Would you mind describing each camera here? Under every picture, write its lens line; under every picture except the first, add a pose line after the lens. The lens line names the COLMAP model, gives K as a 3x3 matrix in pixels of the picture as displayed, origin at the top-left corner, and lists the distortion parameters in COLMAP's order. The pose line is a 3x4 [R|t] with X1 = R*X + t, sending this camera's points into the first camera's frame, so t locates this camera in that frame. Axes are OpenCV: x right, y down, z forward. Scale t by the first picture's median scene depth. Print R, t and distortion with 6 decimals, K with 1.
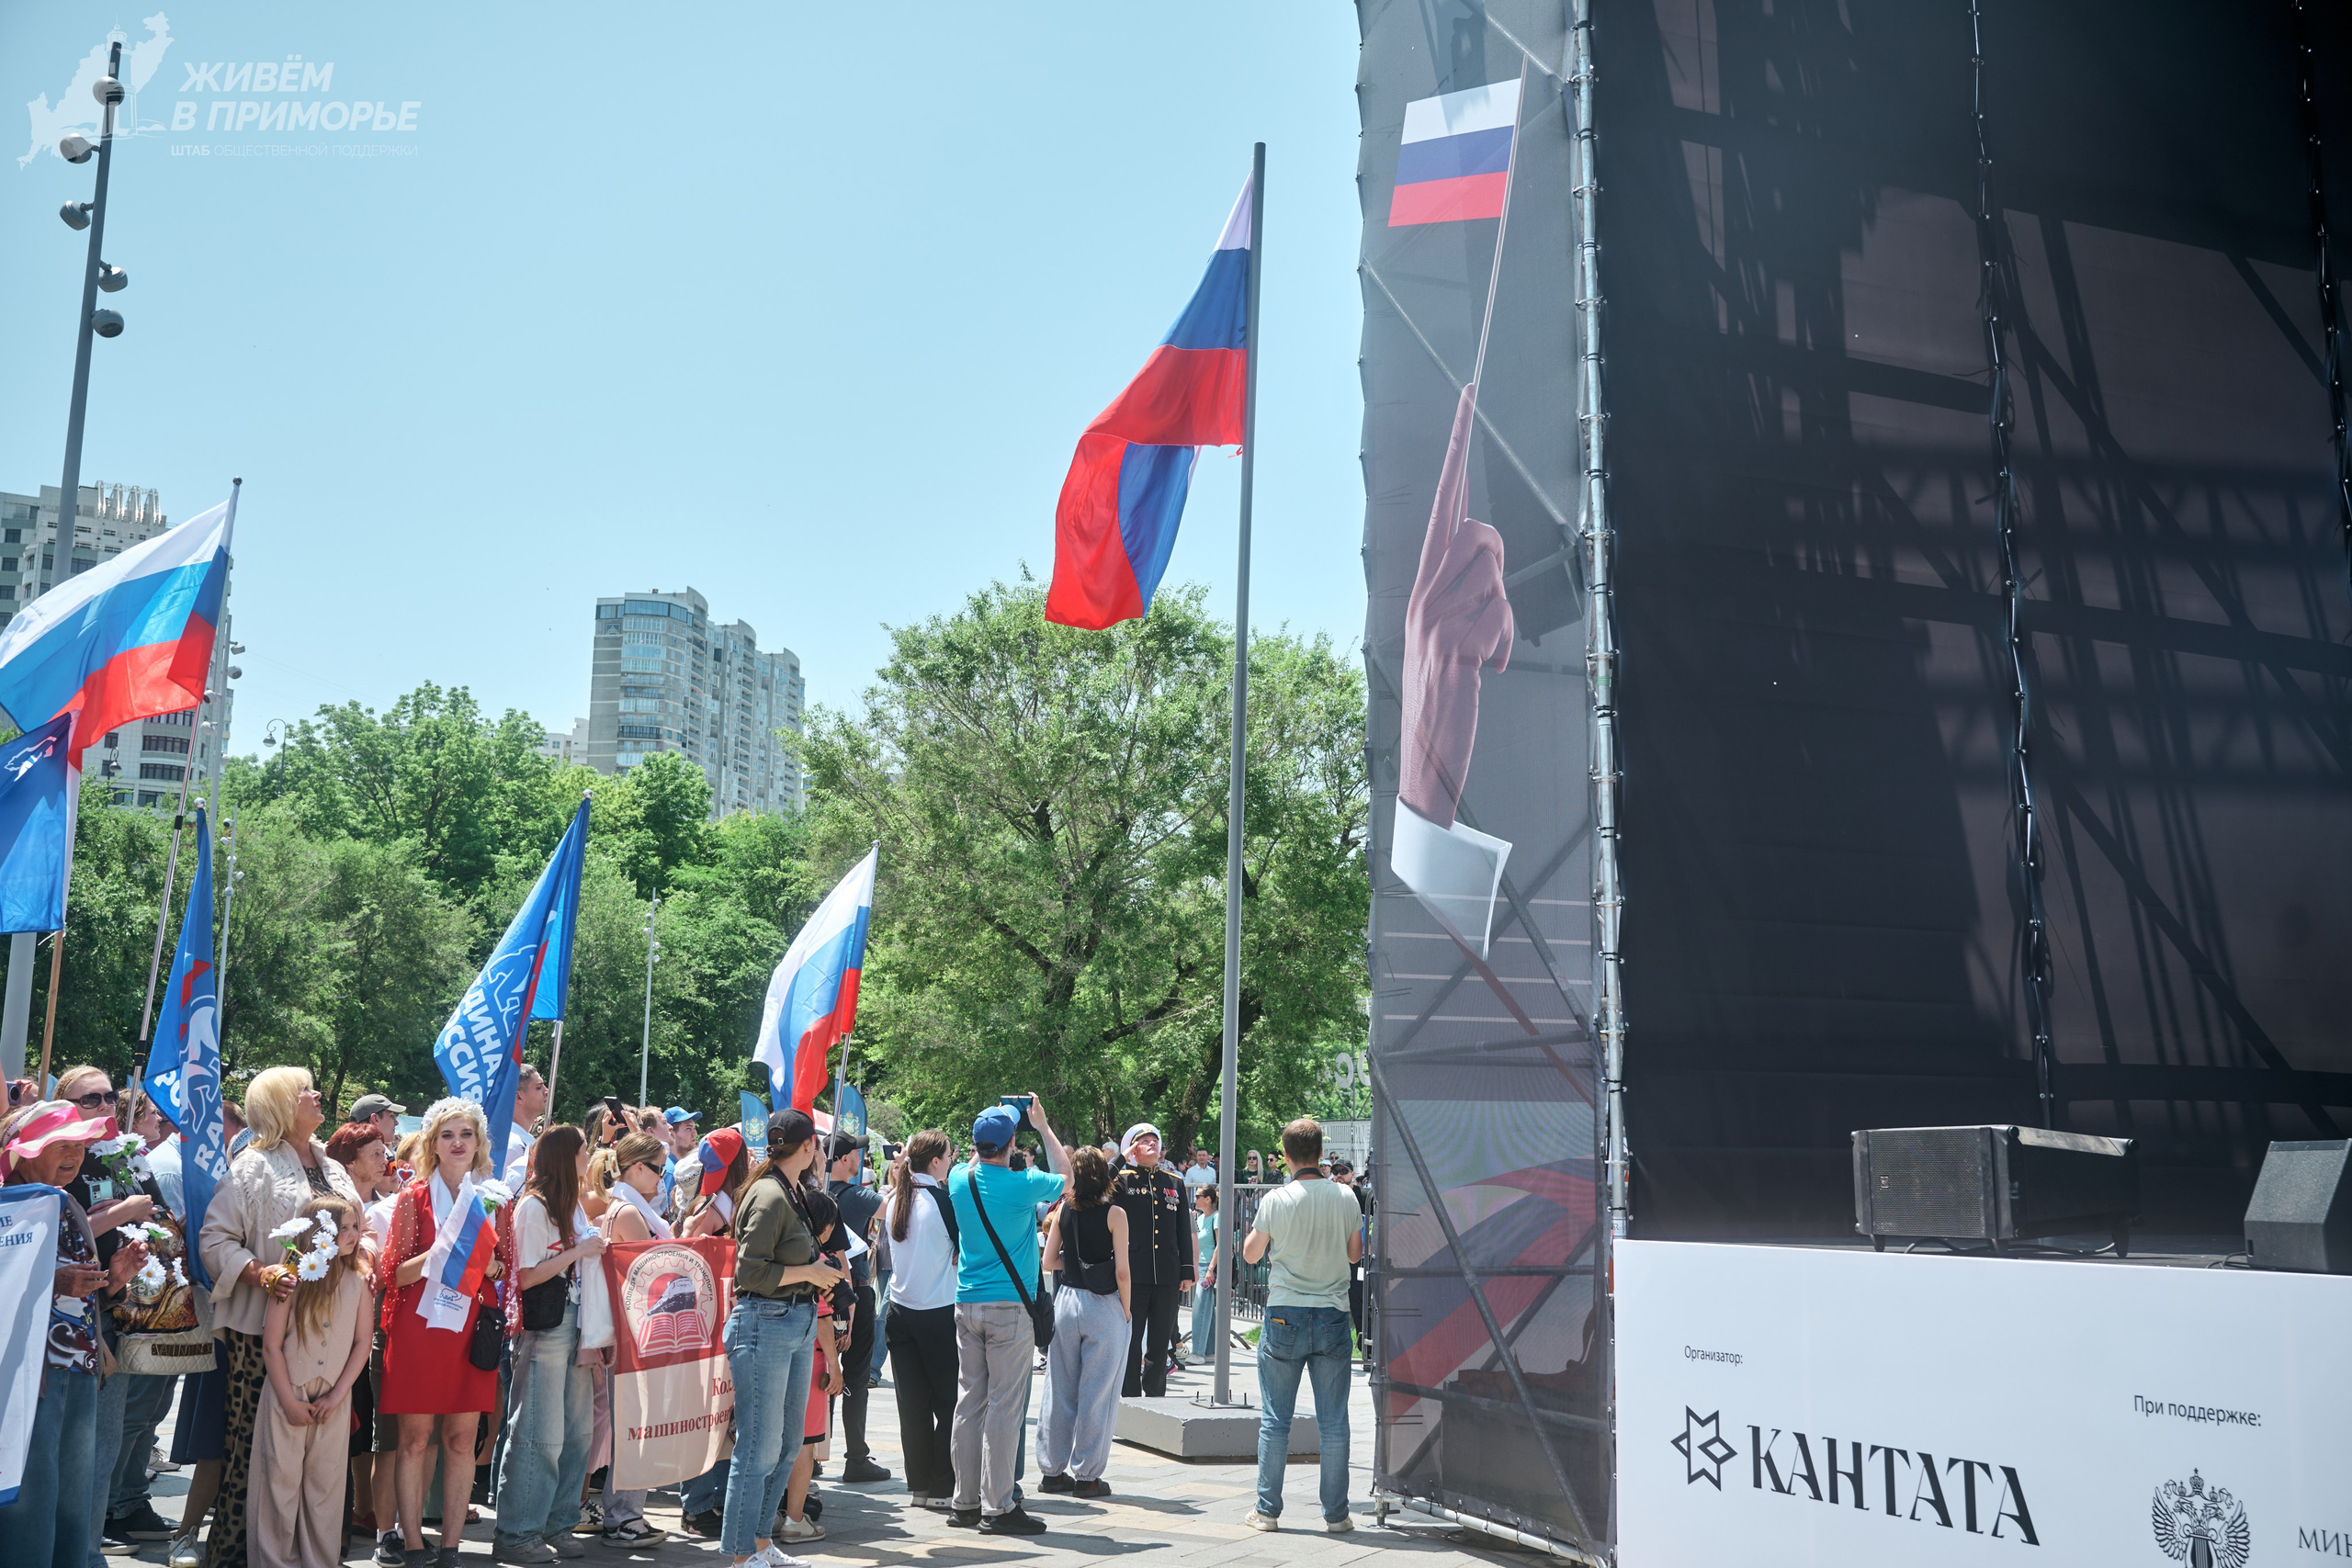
lens RADIAL K [[2117.0, 0, 1171.2], [0, 2117.0, 783.3], [0, 0, 1]] dist [0.000797, -0.003682]
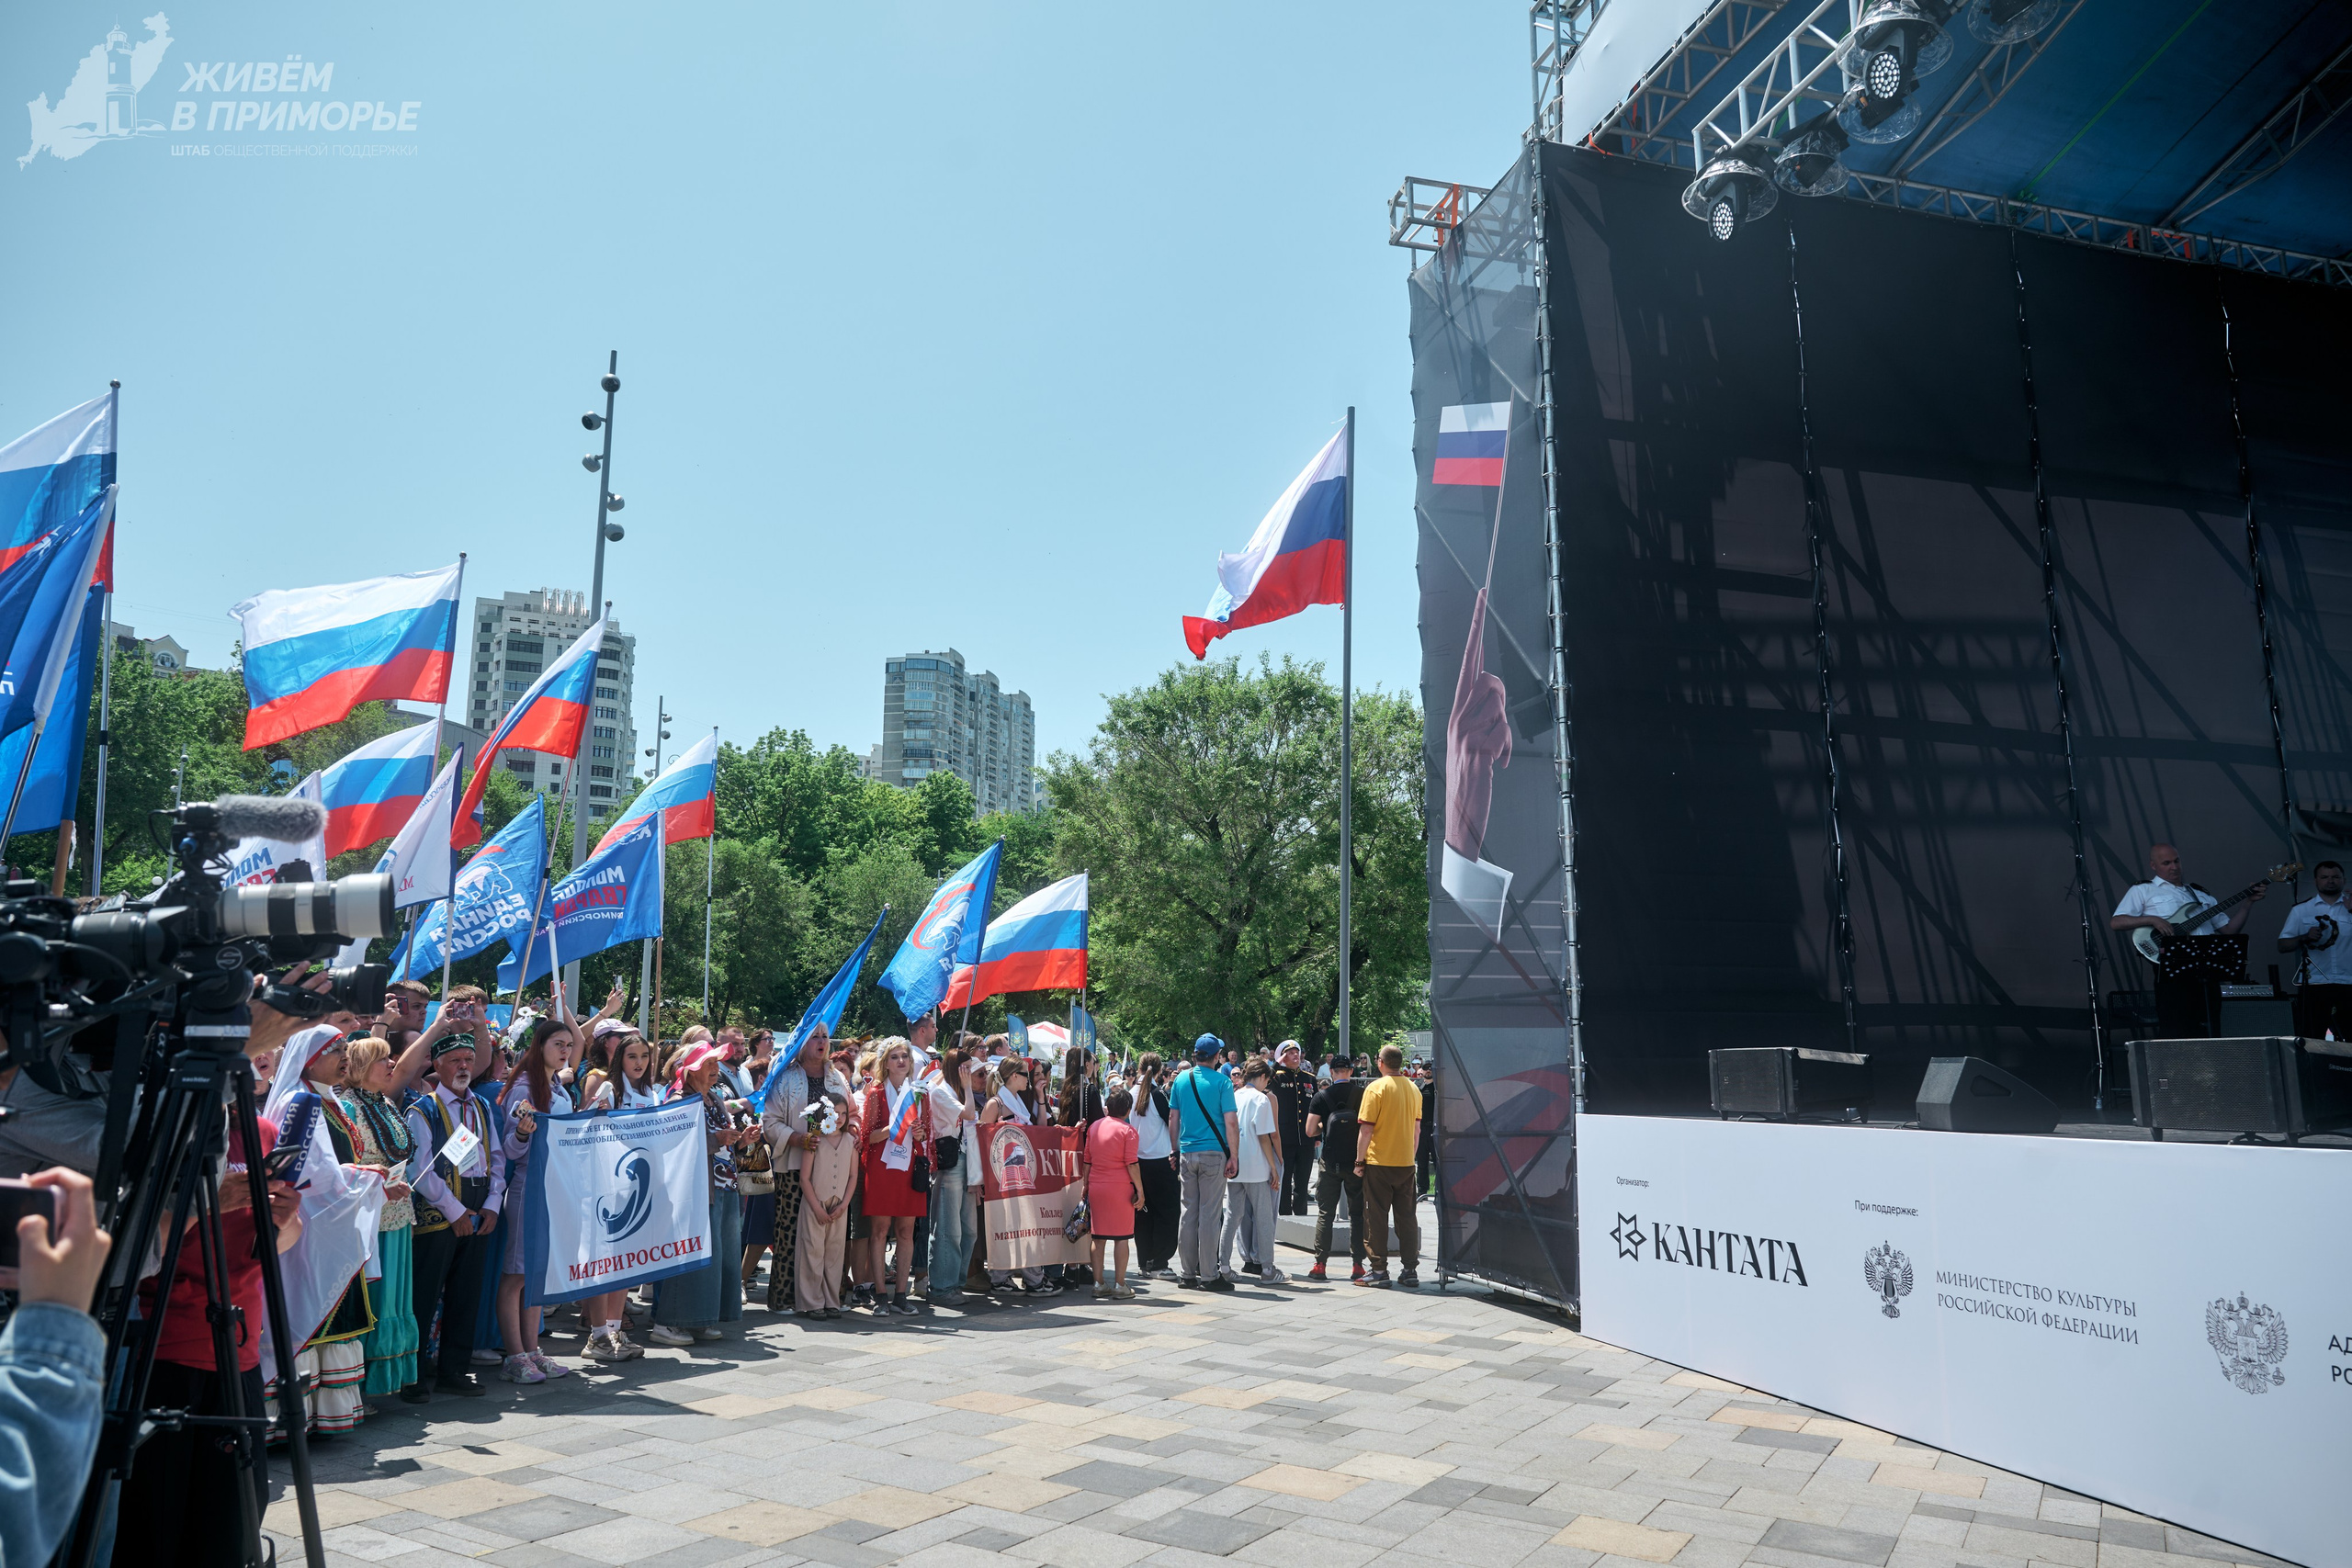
lens RADIAL K [[1567.5, 0, 1186.7], [0, 1567.5, 784.3], [0, 0, 1]] dist [-0.000199, 0.001246]
pose [[0.997153, -0.020317, -0.072619, -0.000941], [0.020641, 0.999780, 0.003717, -0.026572], [0.072527, -0.005205, 0.997353, -0.121876]]
